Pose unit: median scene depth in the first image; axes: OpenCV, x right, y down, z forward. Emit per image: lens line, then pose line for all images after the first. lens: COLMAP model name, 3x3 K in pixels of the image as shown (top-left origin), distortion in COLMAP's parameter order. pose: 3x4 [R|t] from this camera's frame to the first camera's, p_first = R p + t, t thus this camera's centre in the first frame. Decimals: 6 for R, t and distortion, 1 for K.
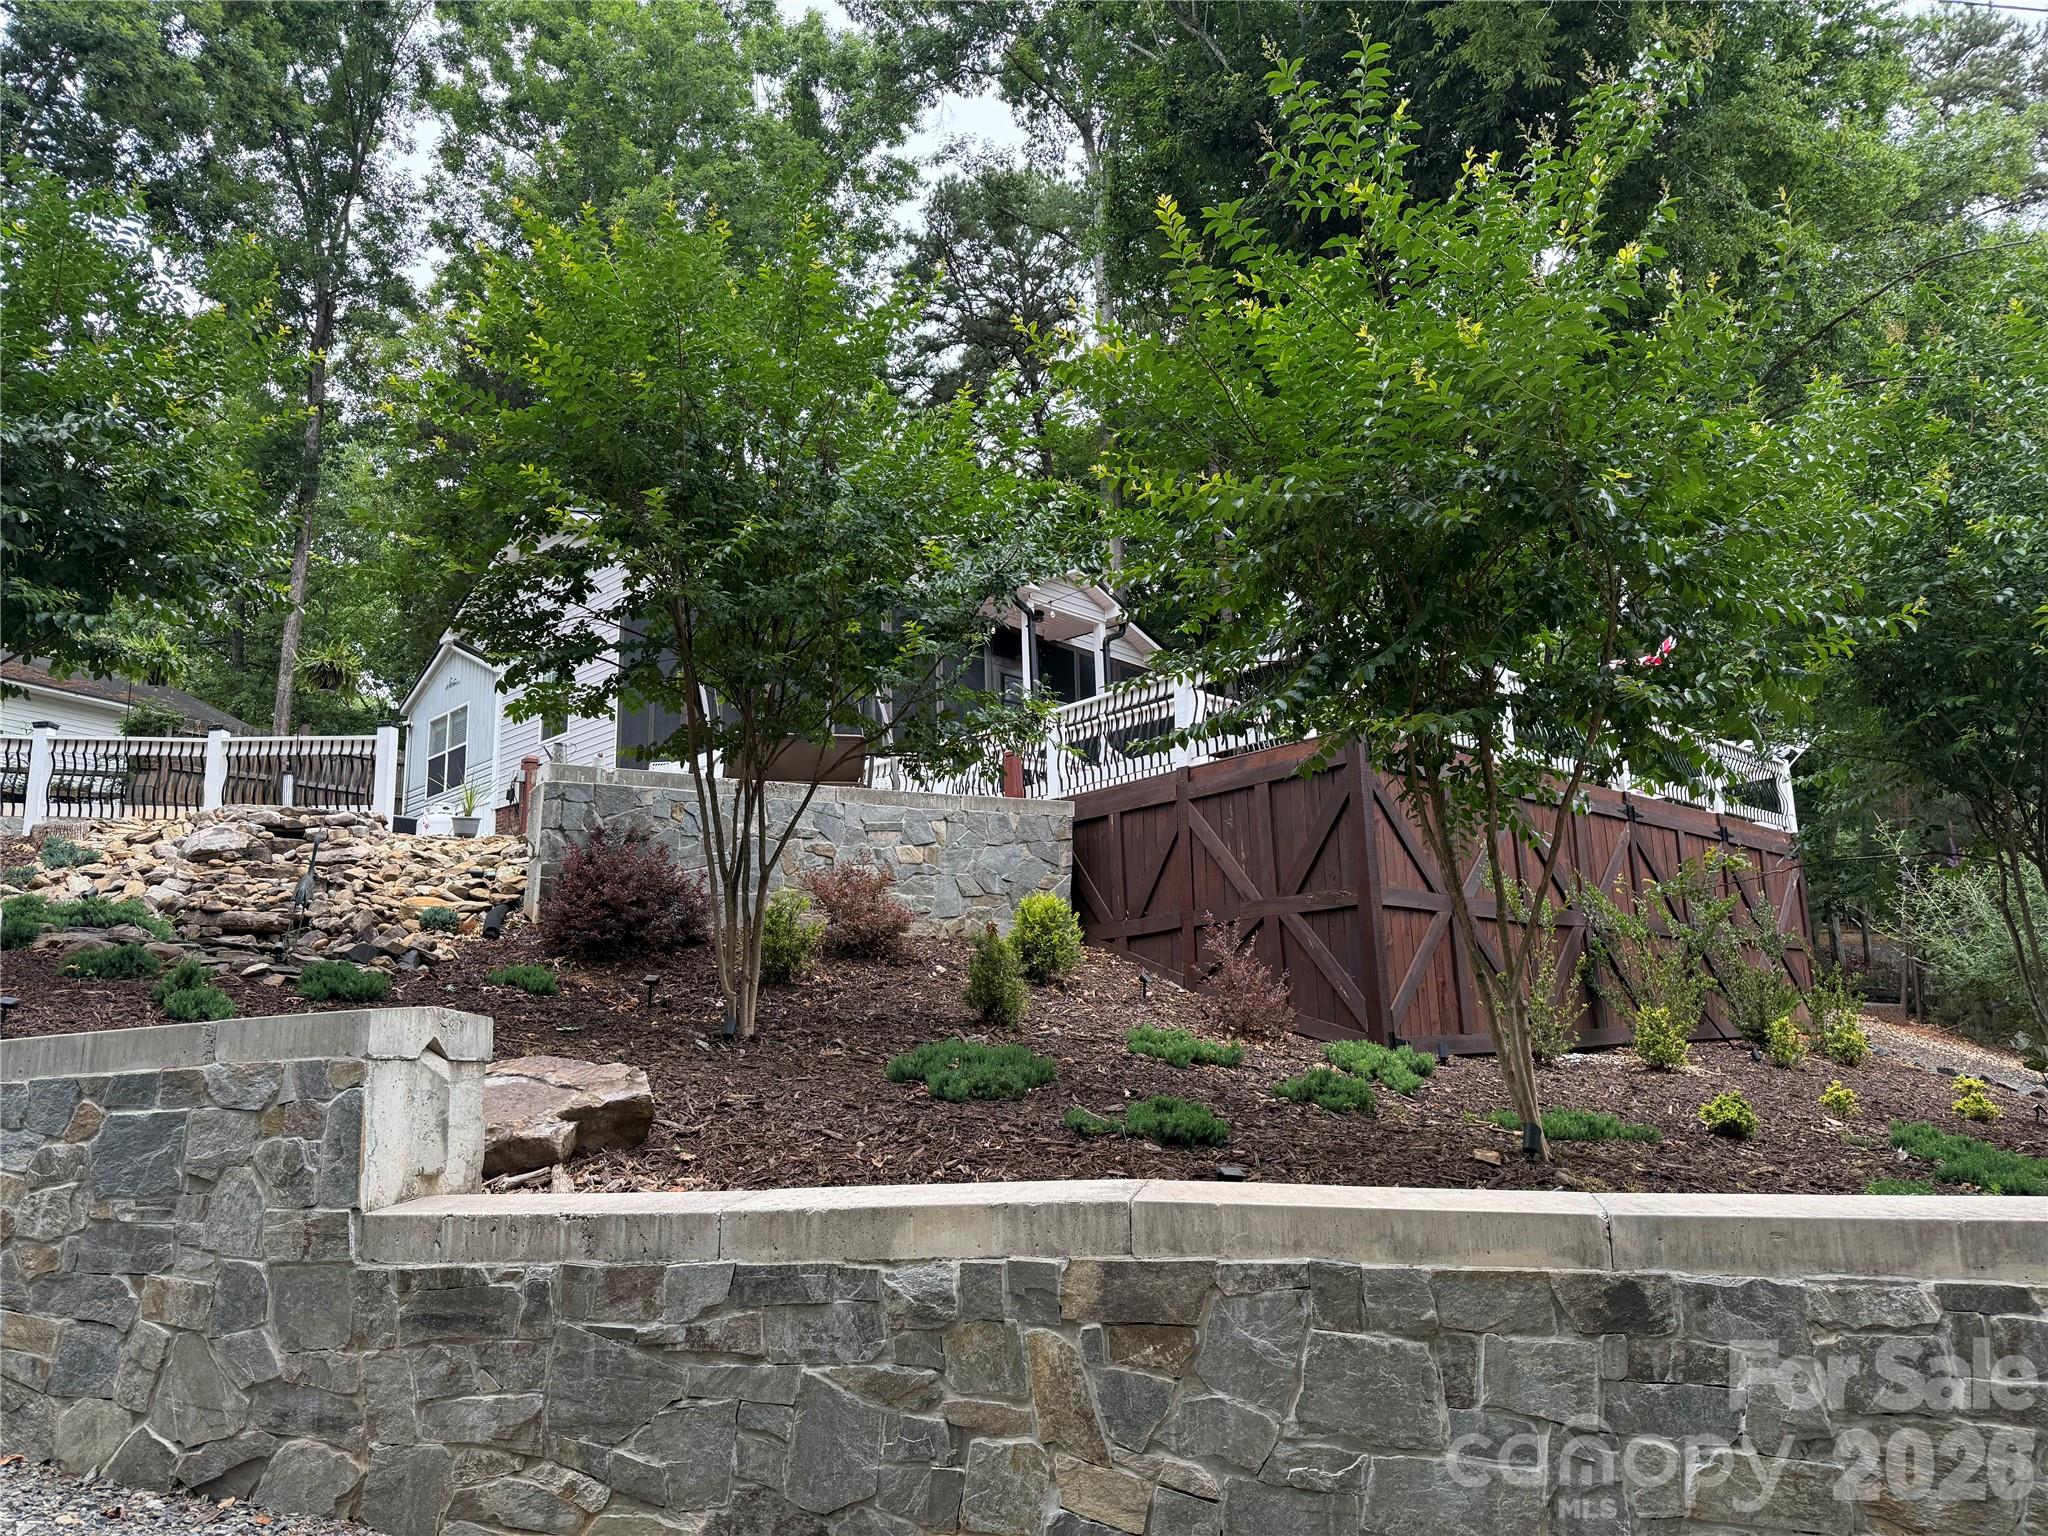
lens RADIAL K [[1434.1, 0, 1024.0], [0, 1434.1, 768.0], [0, 0, 1]] dist [0.001840, -0.001584]
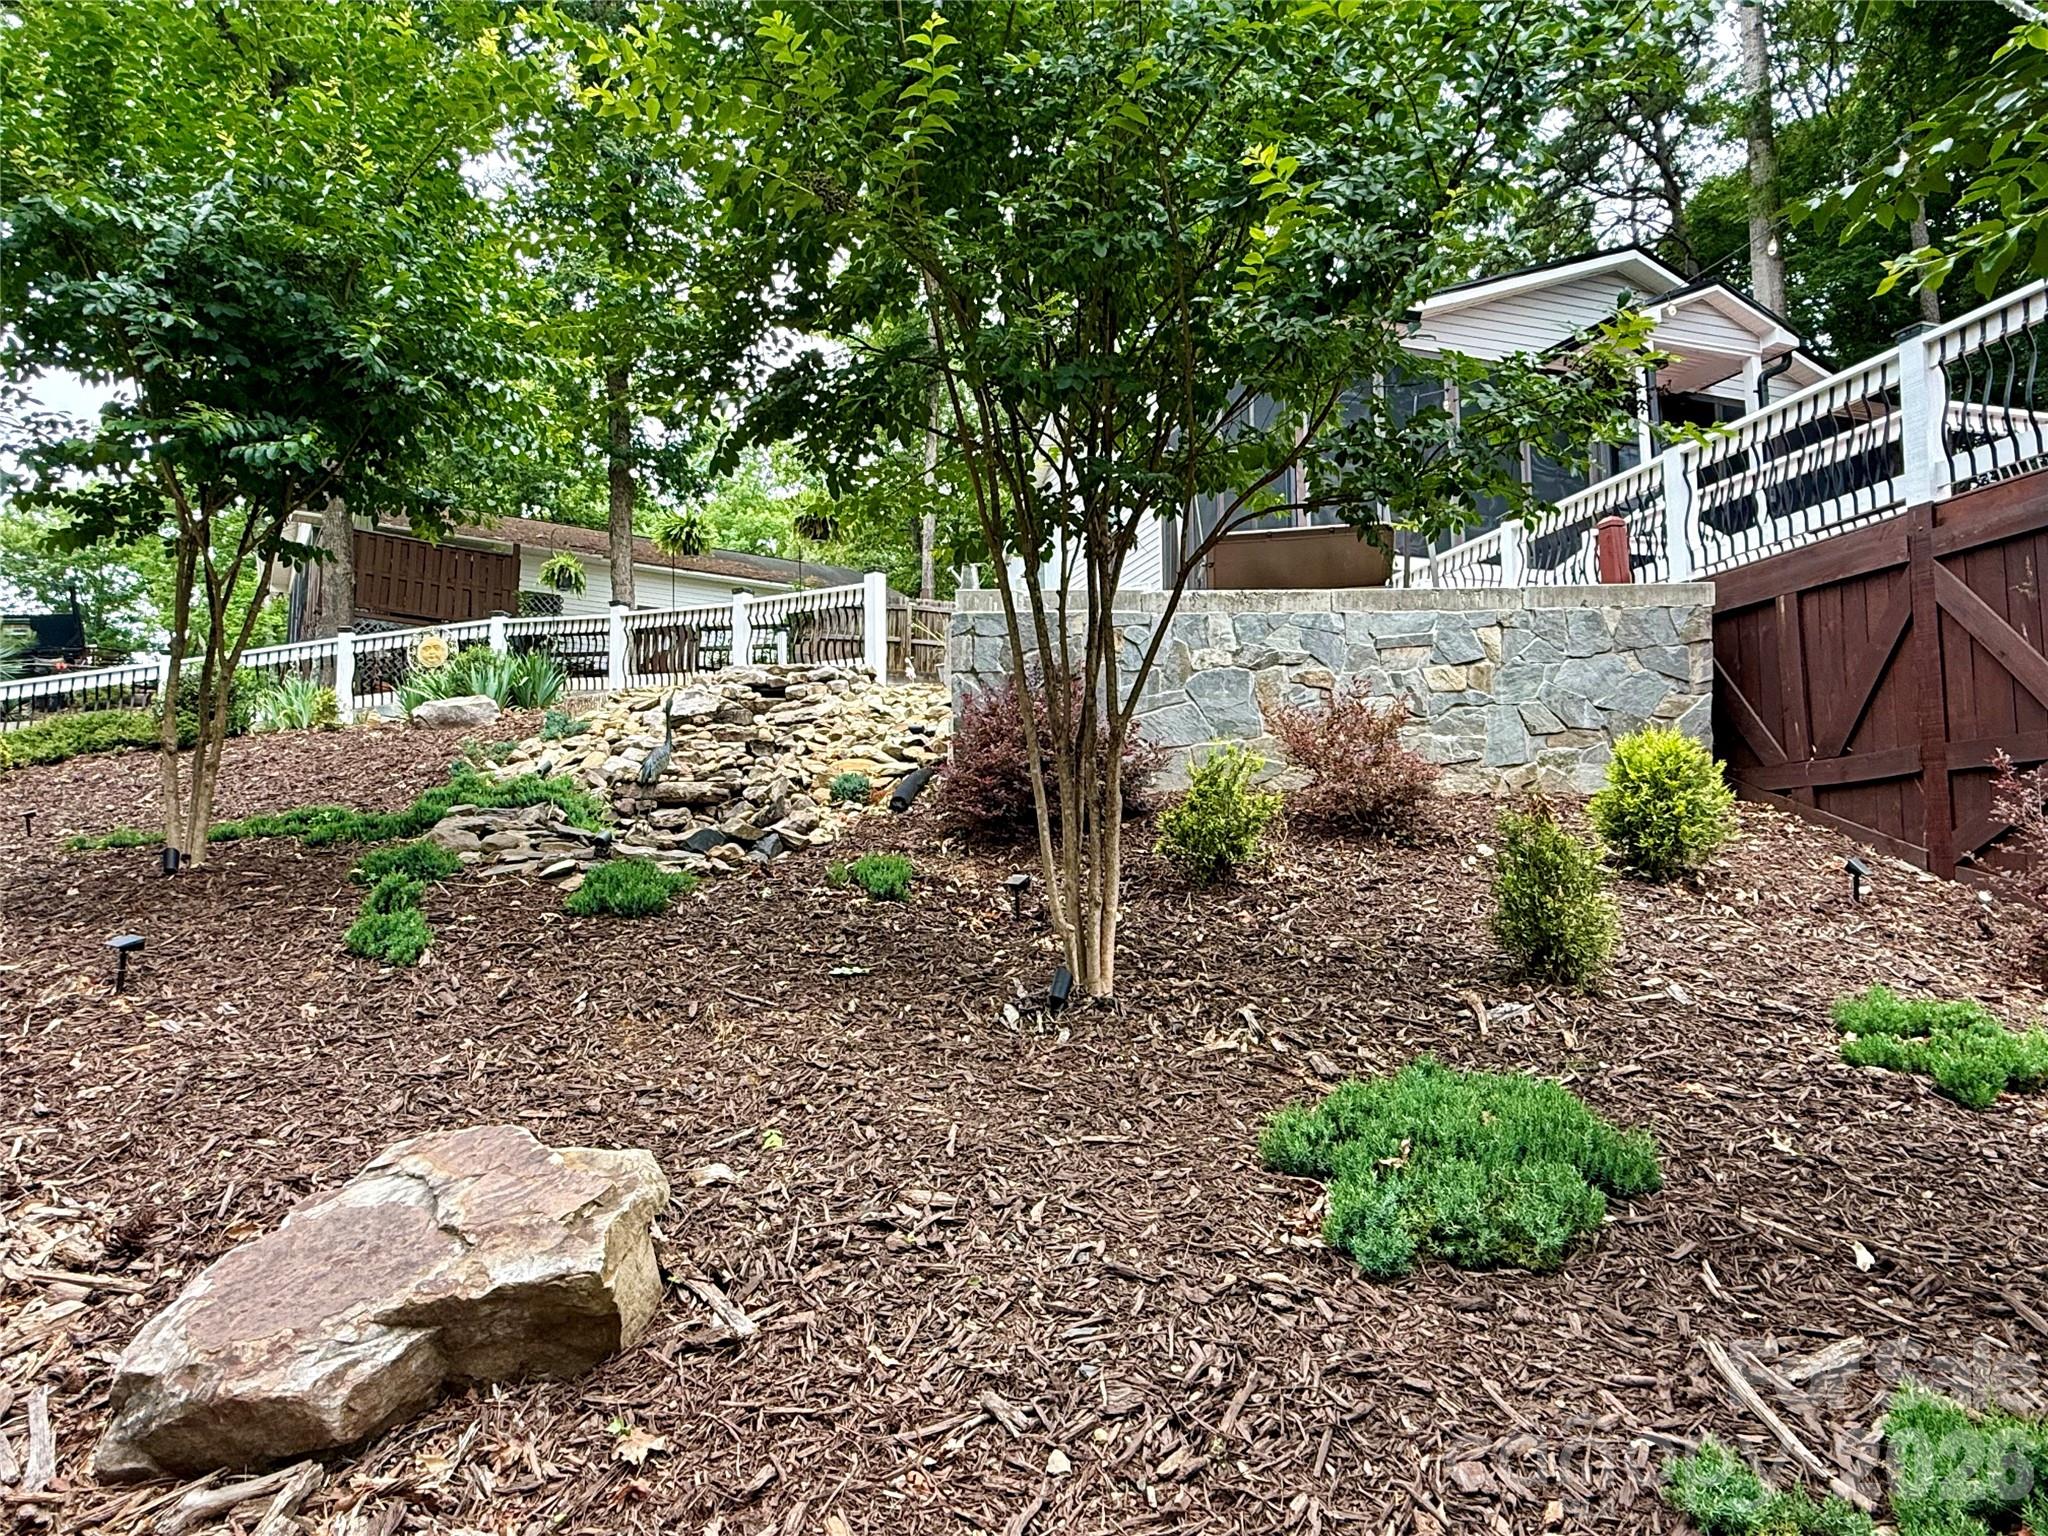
lens RADIAL K [[1221.9, 0, 1024.0], [0, 1221.9, 768.0], [0, 0, 1]] dist [-0.006695, -0.001221]
pose [[0.882809, -0.022775, -0.469180, 0.017708], [0.082721, 0.990752, 0.107556, 0.023627], [0.462392, -0.133762, 0.876528, 0.392744]]
